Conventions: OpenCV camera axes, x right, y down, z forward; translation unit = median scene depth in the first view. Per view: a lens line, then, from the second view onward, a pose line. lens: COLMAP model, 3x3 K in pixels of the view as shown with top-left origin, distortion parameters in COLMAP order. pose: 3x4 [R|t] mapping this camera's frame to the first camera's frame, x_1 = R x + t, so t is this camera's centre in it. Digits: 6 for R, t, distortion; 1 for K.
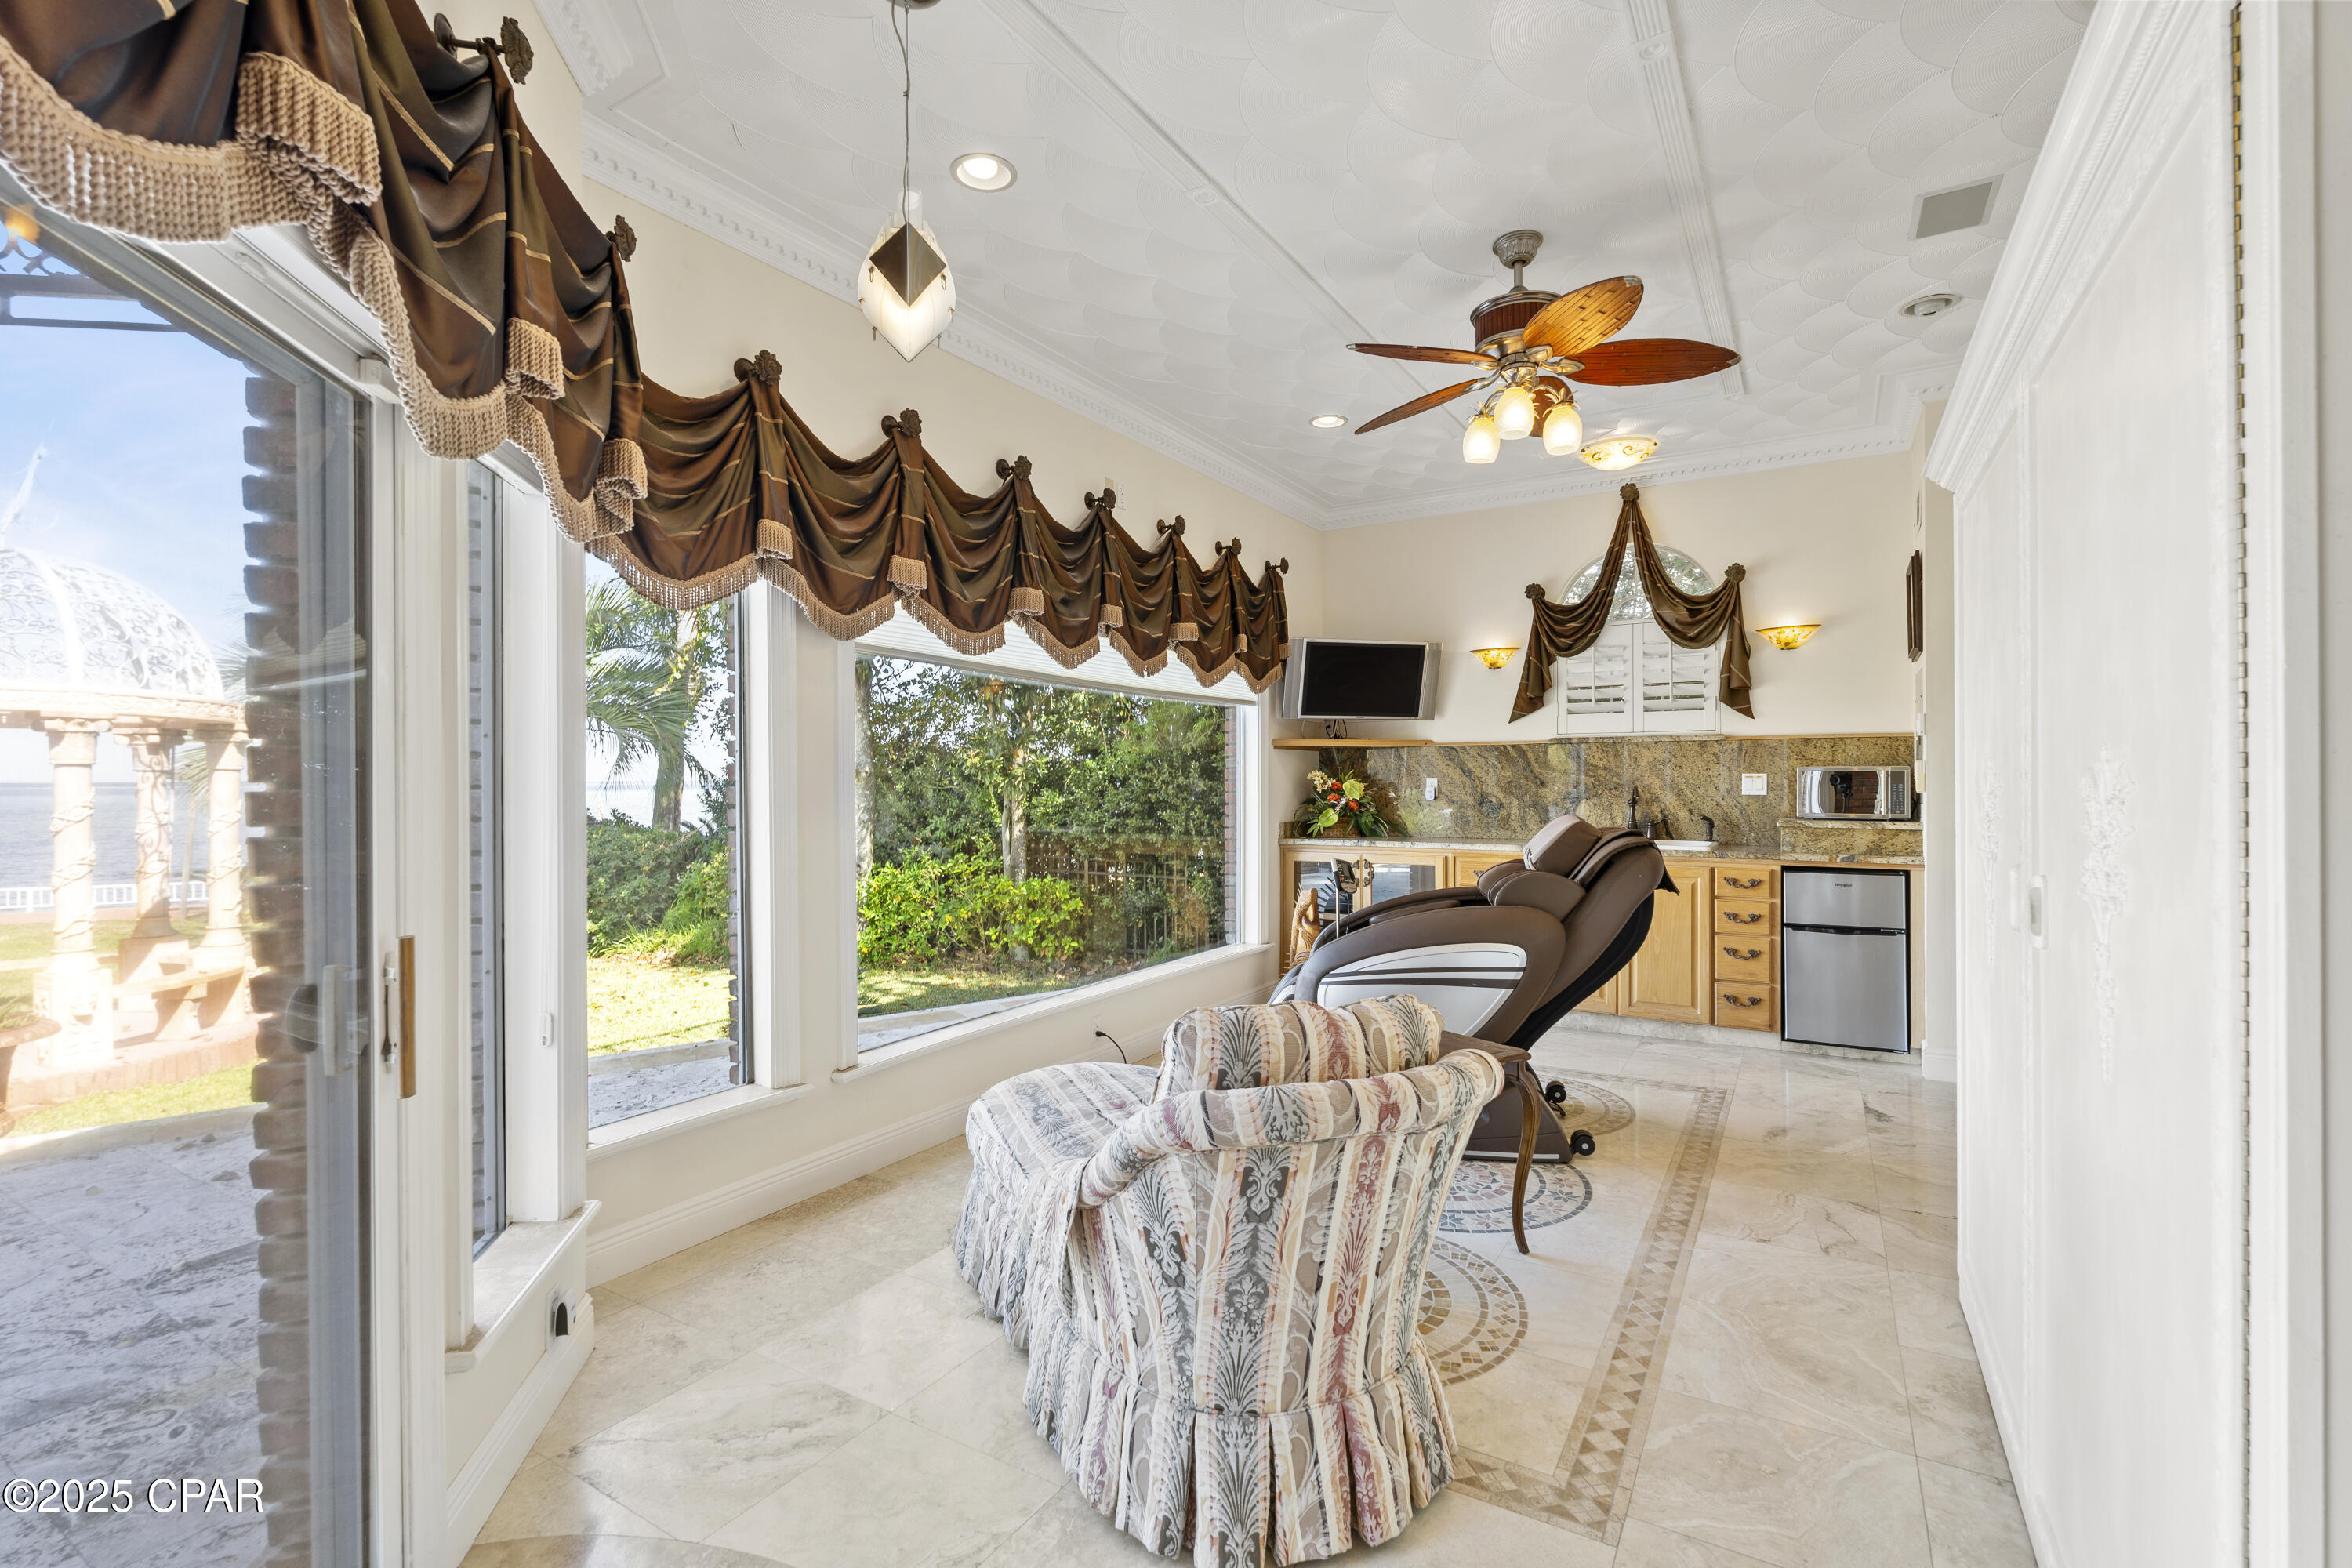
lens RADIAL K [[1036.9, 0, 1172.2], [0, 1036.9, 781.9], [0, 0, 1]] dist [-0.006674, 0.000696]
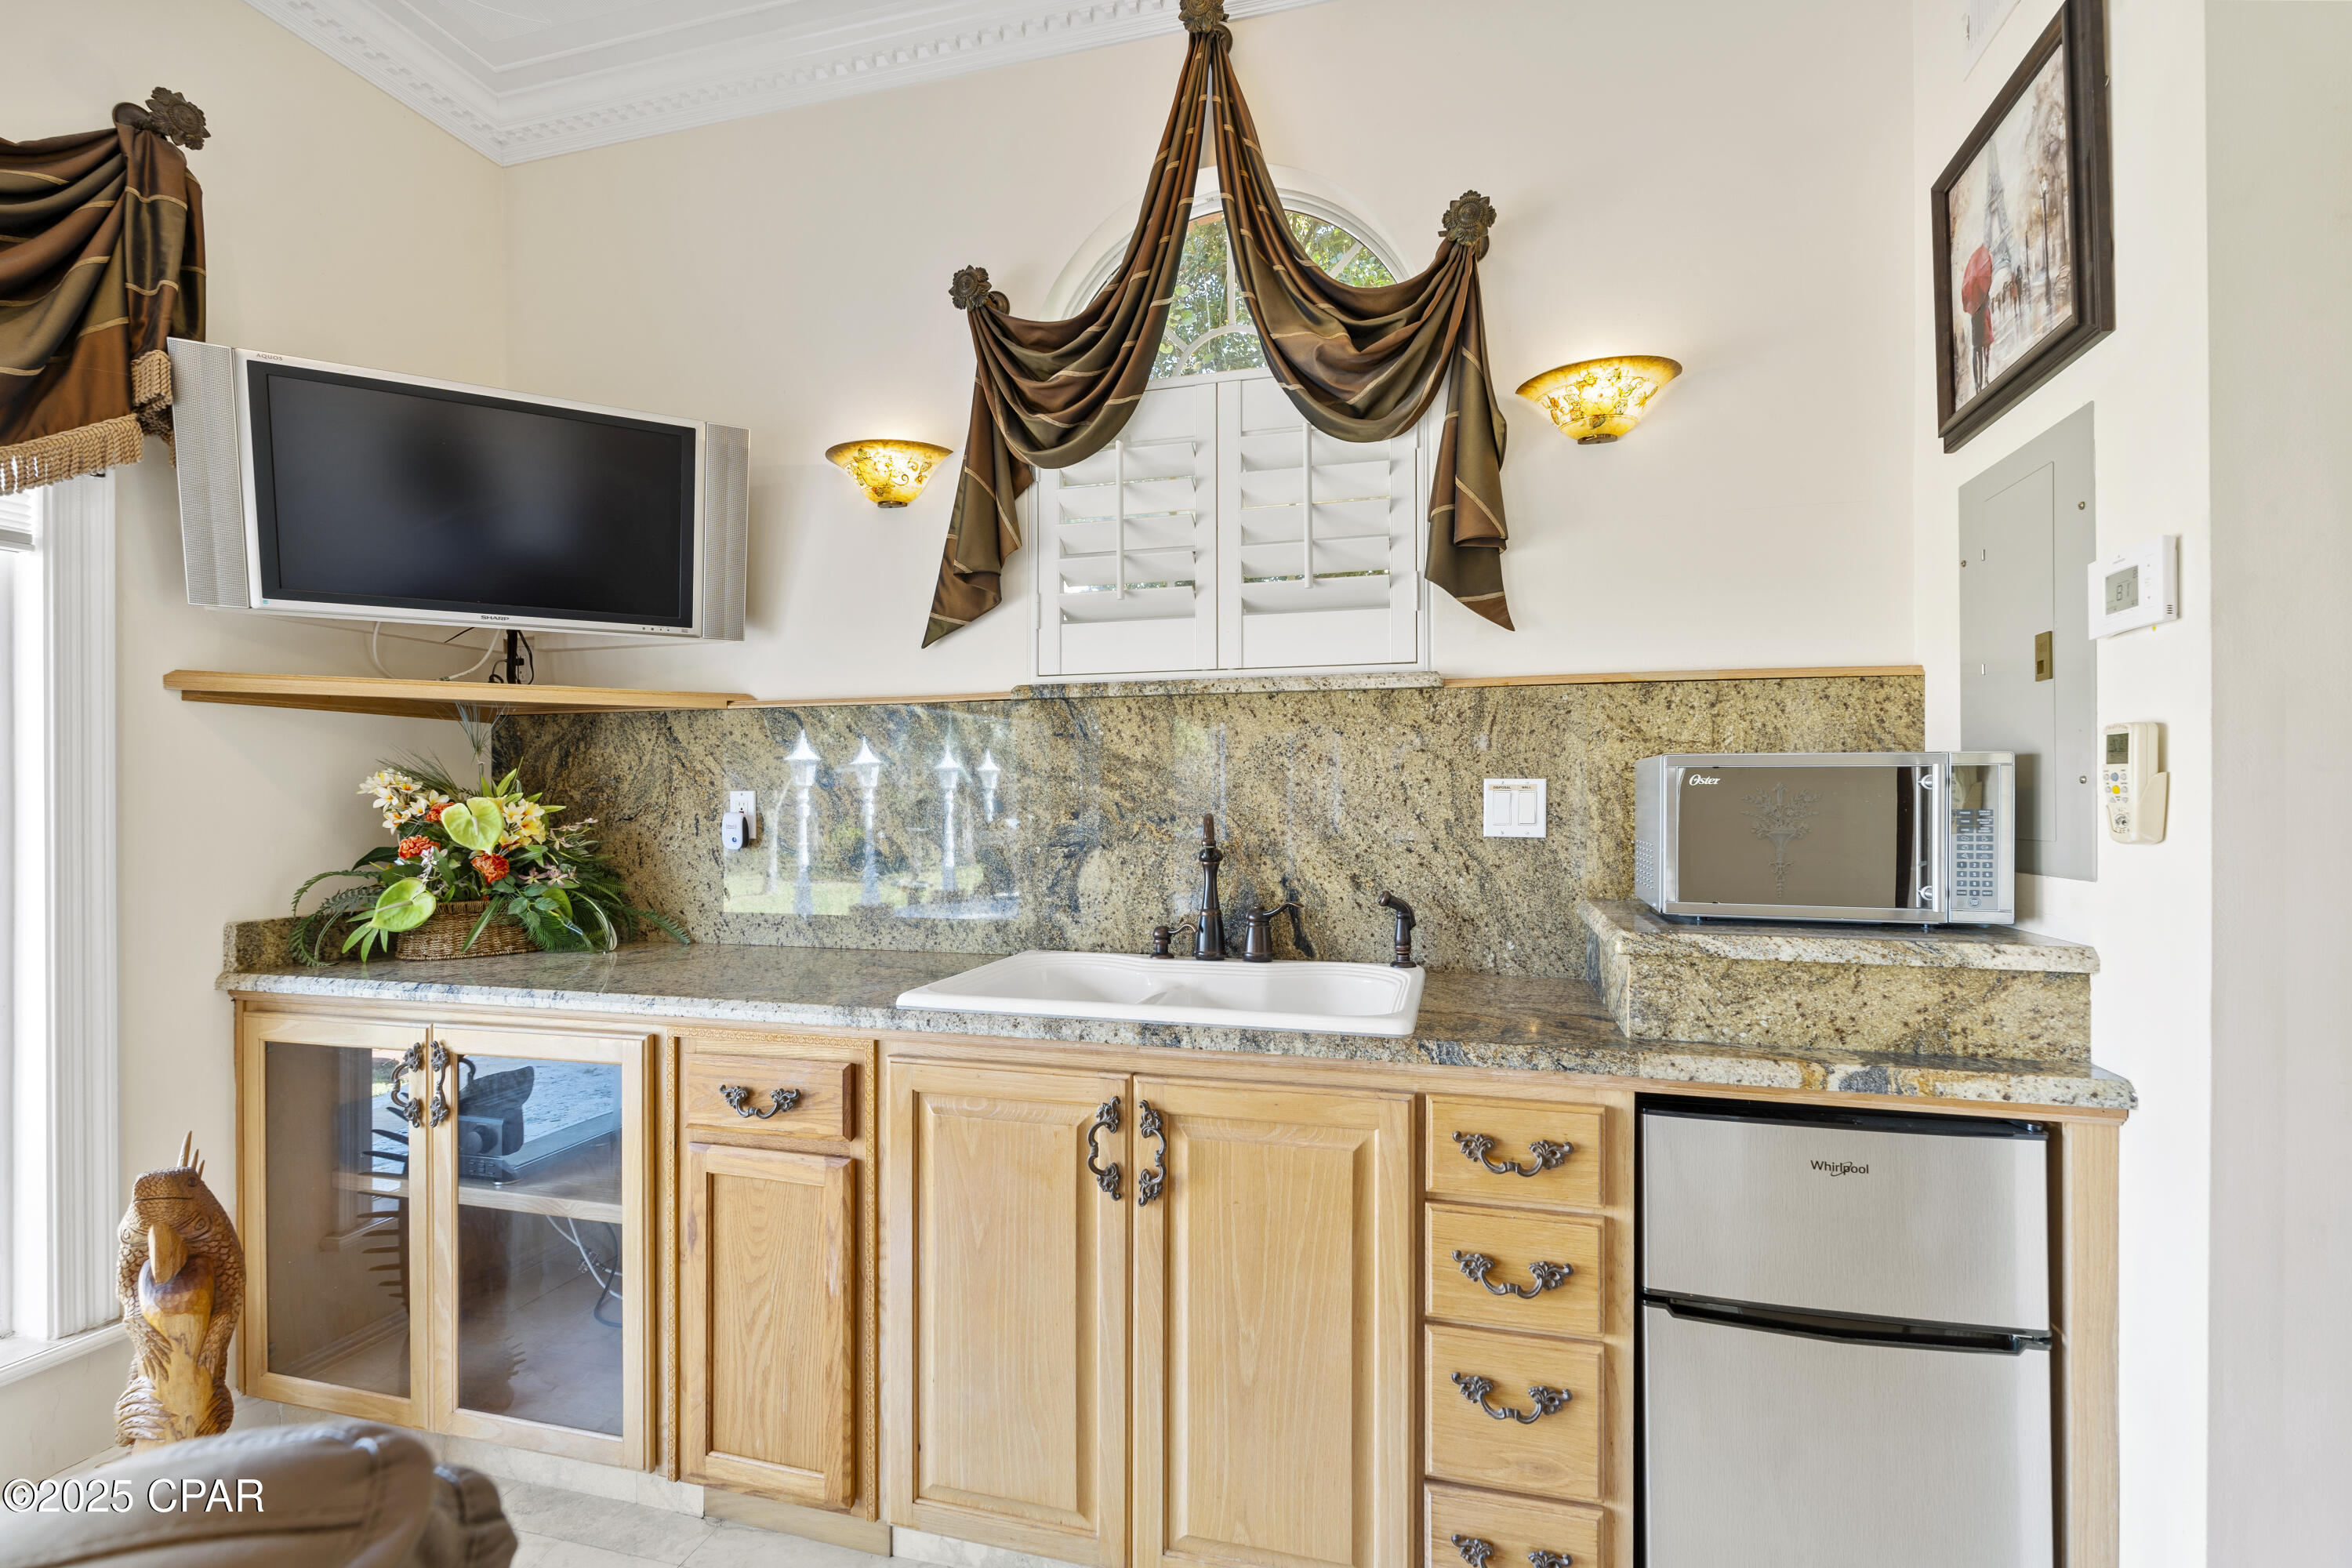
lens RADIAL K [[1036.9, 0, 1187.4], [0, 1036.9, 796.8], [0, 0, 1]] dist [-0.006674, 0.000696]
pose [[0.956796, 0.001410, 0.290756, 0.340732], [-0.000539, 0.999995, -0.003075, -0.000677], [-0.290759, 0.002785, 0.956792, 0.673034]]
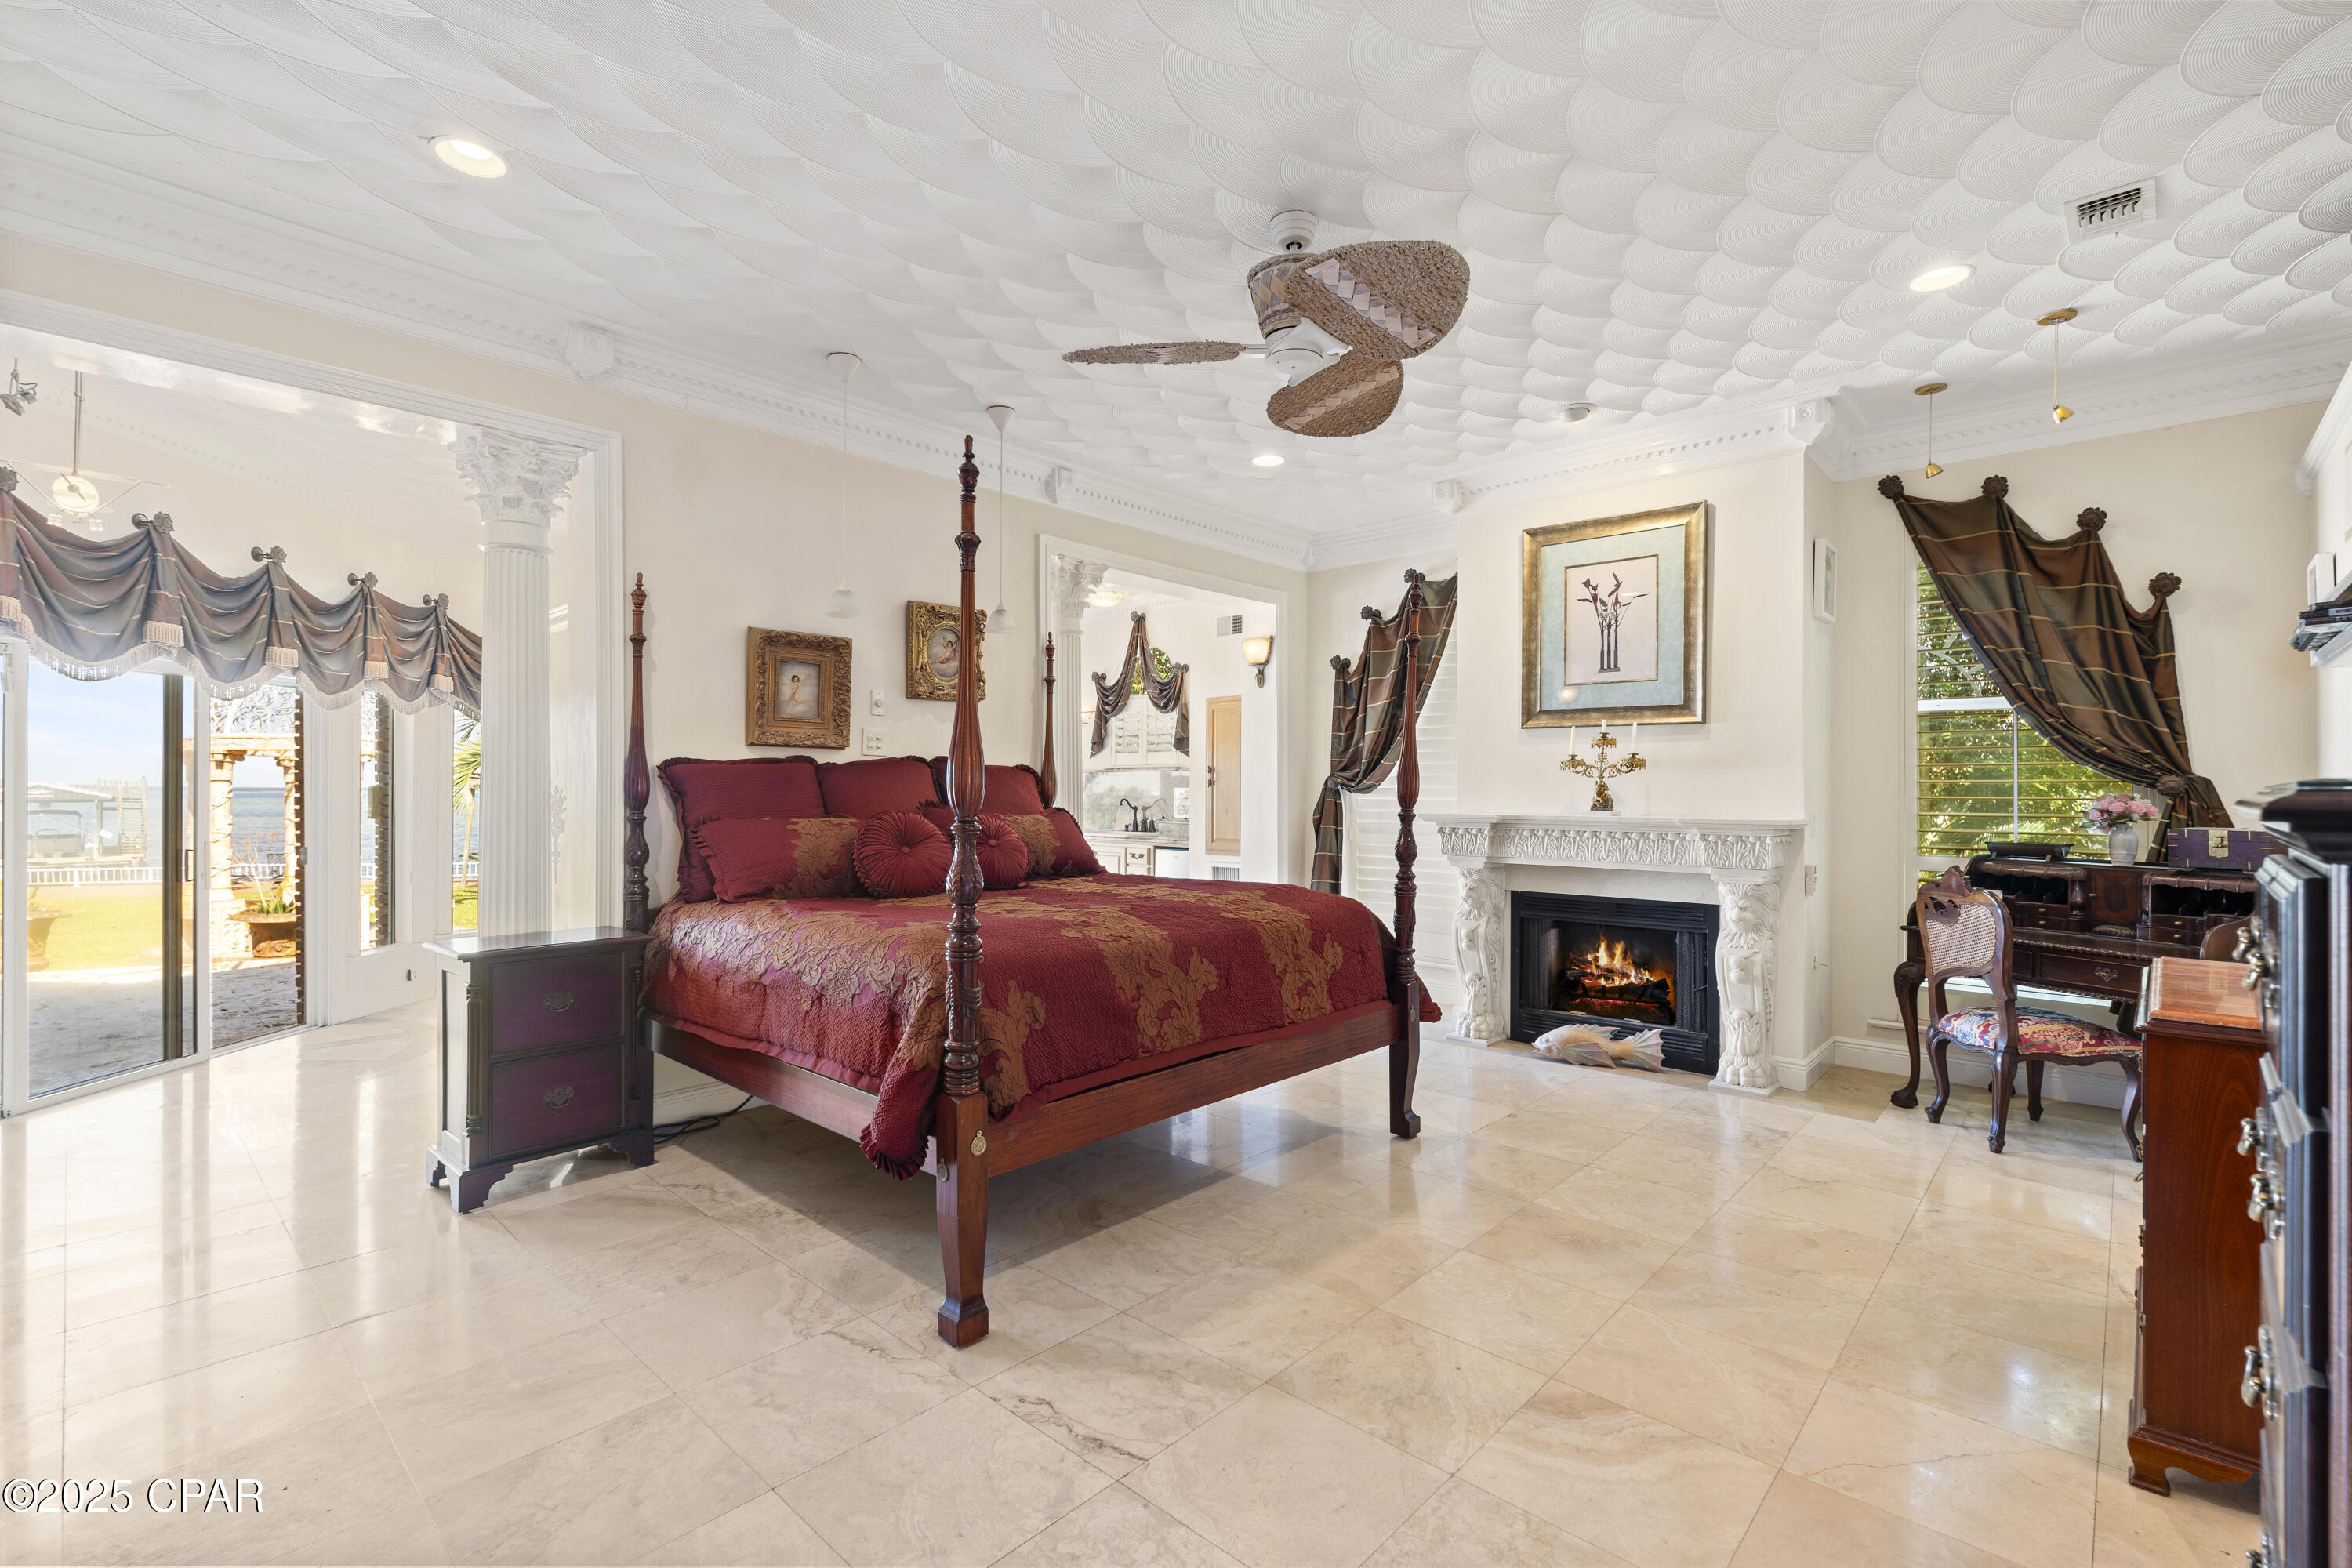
lens RADIAL K [[1036.9, 0, 1182.6], [0, 1036.9, 788.3], [0, 0, 1]] dist [-0.006674, 0.000696]
pose [[0.977199, 0.002525, -0.212312, 0.890049], [-0.003759, 0.999978, -0.005408, -0.002545], [0.212294, 0.006083, 0.977187, -0.593950]]
